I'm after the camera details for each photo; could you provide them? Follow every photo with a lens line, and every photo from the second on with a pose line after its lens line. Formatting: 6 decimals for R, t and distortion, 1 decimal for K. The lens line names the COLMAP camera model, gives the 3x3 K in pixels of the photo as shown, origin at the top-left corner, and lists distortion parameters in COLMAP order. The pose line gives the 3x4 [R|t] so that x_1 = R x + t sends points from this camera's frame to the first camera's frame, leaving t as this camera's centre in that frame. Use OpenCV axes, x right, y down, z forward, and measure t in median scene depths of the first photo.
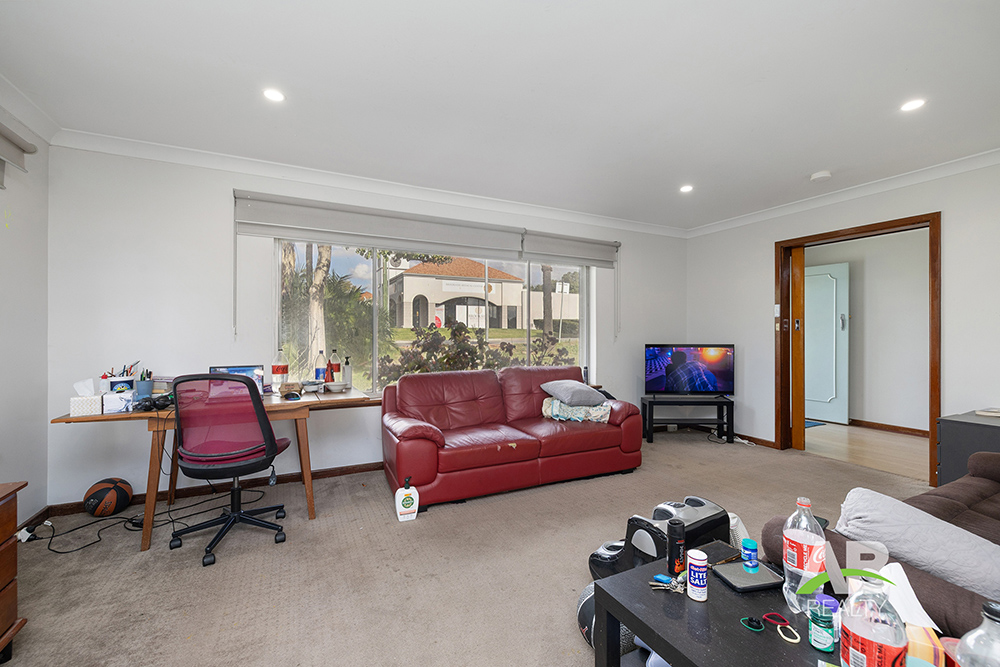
lens RADIAL K [[418.9, 0, 498.9], [0, 418.9, 331.3], [0, 0, 1]] dist [0.000164, 0.000057]
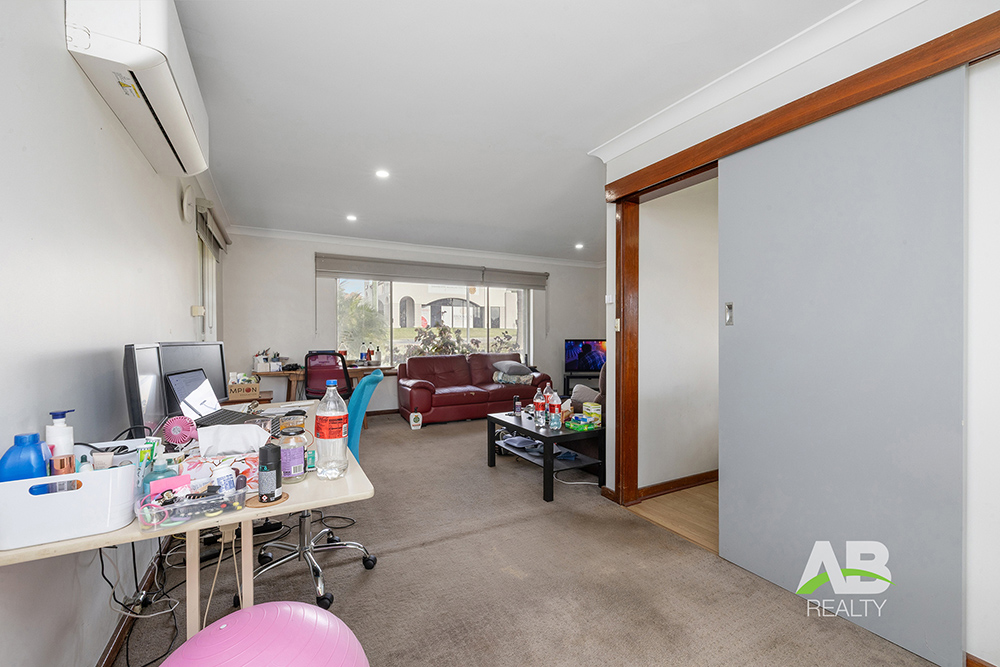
lens RADIAL K [[415.9, 0, 500.0], [0, 415.9, 333.5], [0, 0, 1]] dist [0.000889, 0.000021]
pose [[0.999308, -0.002910, 0.037089, 0.063251], [0.002700, 0.999980, 0.005718, -0.000340], [-0.037105, -0.005614, 0.999296, -0.602574]]
